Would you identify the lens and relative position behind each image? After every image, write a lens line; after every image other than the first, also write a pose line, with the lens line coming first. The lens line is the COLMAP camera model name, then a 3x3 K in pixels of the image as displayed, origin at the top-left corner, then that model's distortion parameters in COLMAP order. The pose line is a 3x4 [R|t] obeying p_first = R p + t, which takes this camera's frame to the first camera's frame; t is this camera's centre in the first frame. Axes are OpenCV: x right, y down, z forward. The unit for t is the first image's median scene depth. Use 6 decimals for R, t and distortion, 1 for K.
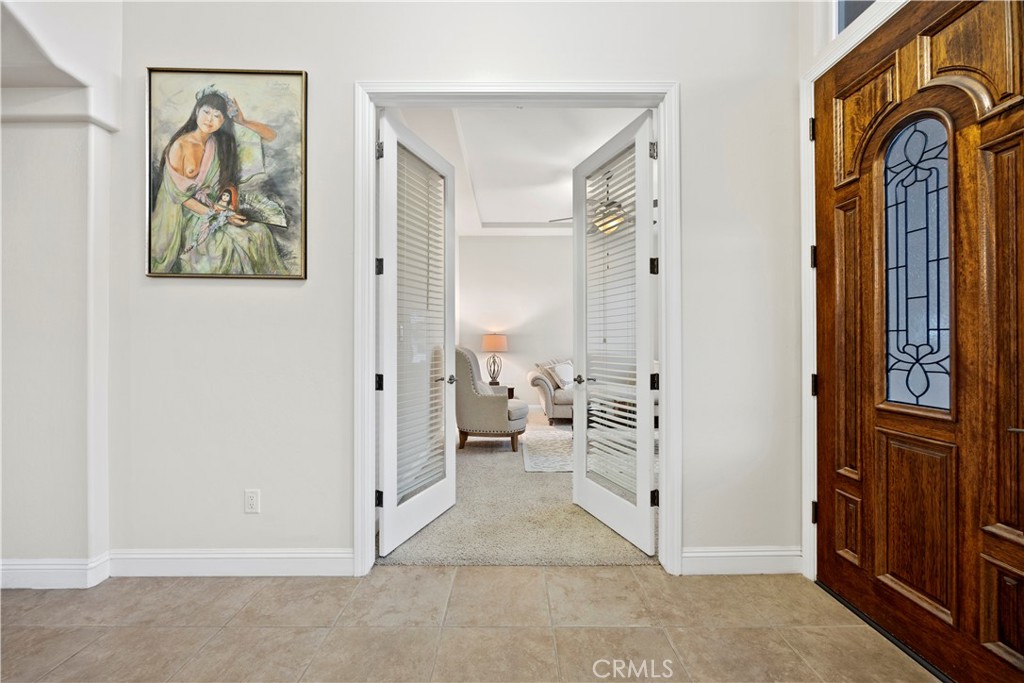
lens RADIAL K [[390.7, 0, 511.9], [0, 390.7, 342.9], [0, 0, 1]] dist [-0.001250, -0.000072]
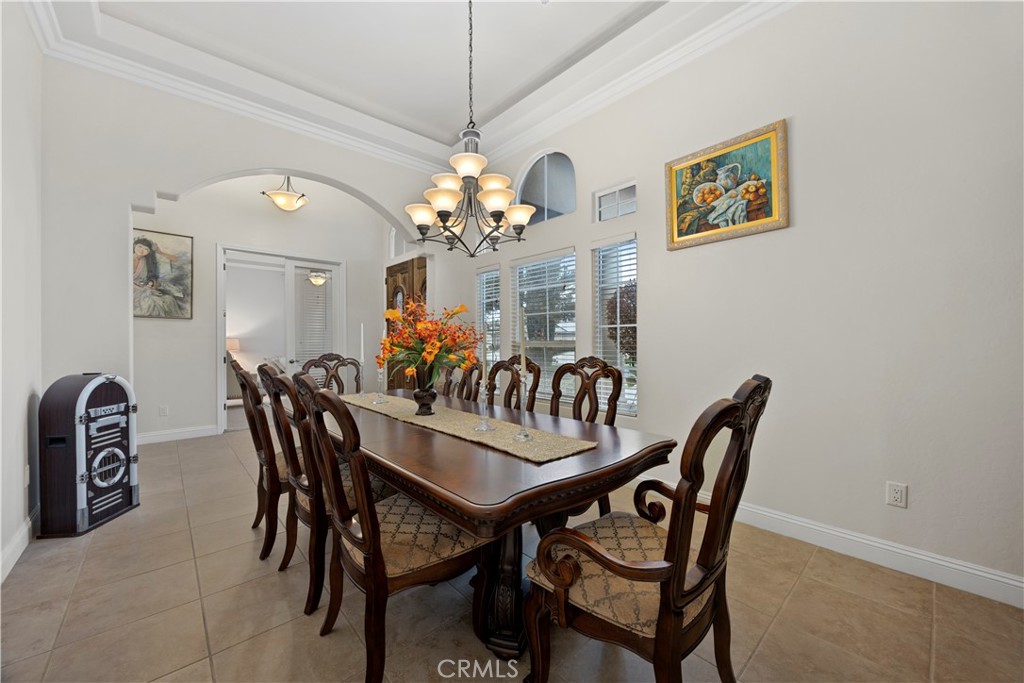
lens RADIAL K [[390.7, 0, 510.0], [0, 390.7, 342.1], [0, 0, 1]] dist [-0.001250, -0.000072]
pose [[0.750494, -0.001932, 0.660874, -0.660758], [0.005392, 0.999980, -0.003200, 0.002713], [-0.660855, 0.005965, 0.750490, -2.219534]]
